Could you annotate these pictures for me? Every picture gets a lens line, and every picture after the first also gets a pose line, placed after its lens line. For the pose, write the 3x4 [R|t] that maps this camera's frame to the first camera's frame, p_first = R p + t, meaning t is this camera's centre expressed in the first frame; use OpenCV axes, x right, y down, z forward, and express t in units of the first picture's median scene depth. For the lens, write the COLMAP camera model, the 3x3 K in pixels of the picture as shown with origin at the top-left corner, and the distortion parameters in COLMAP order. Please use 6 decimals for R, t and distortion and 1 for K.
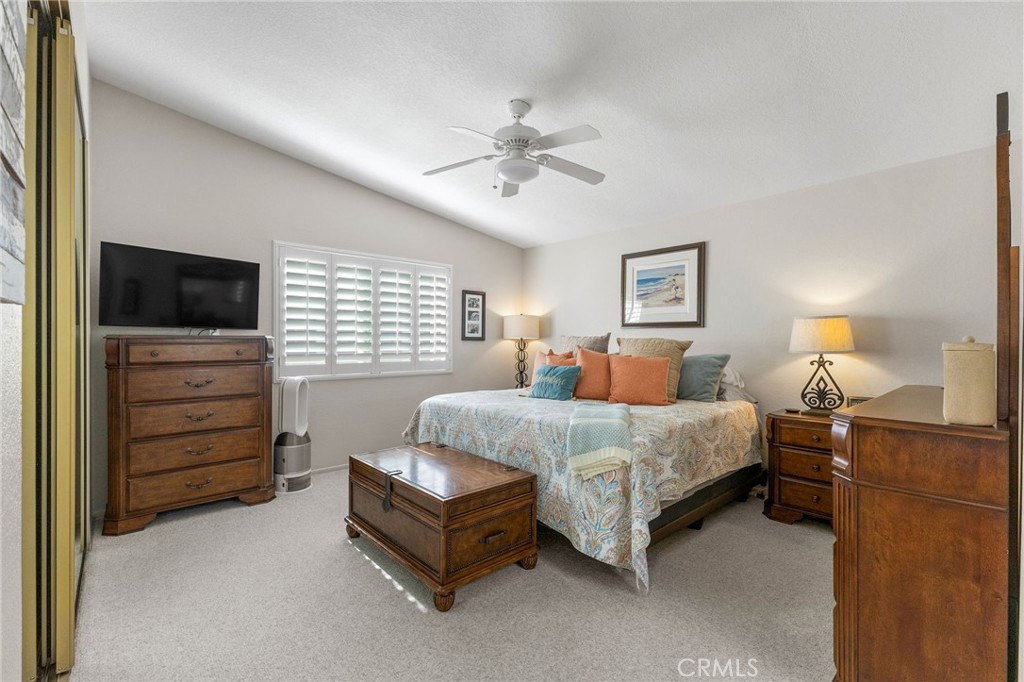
lens RADIAL K [[440.6, 0, 512.4], [0, 440.6, 334.8], [0, 0, 1]] dist [0.006055, -0.000213]
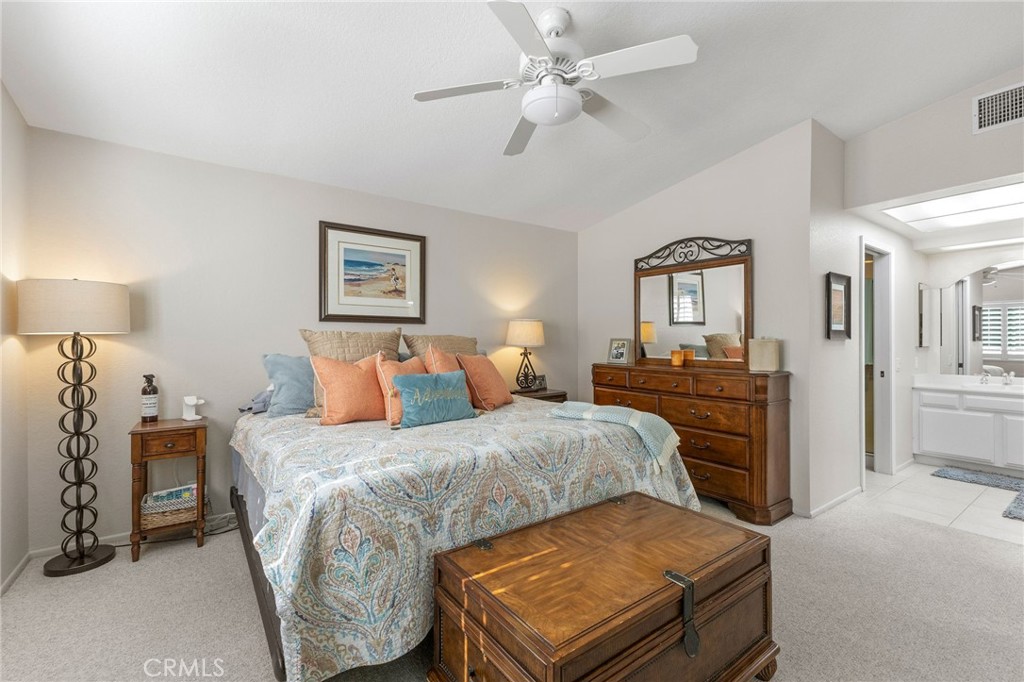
lens RADIAL K [[440.6, 0, 512.4], [0, 440.6, 334.8], [0, 0, 1]] dist [0.006055, -0.000213]
pose [[0.115724, 0.005576, 0.993266, -0.504740], [-0.008706, 0.999952, -0.004599, 0.009338], [-0.993243, -0.008115, 0.115767, 0.689259]]
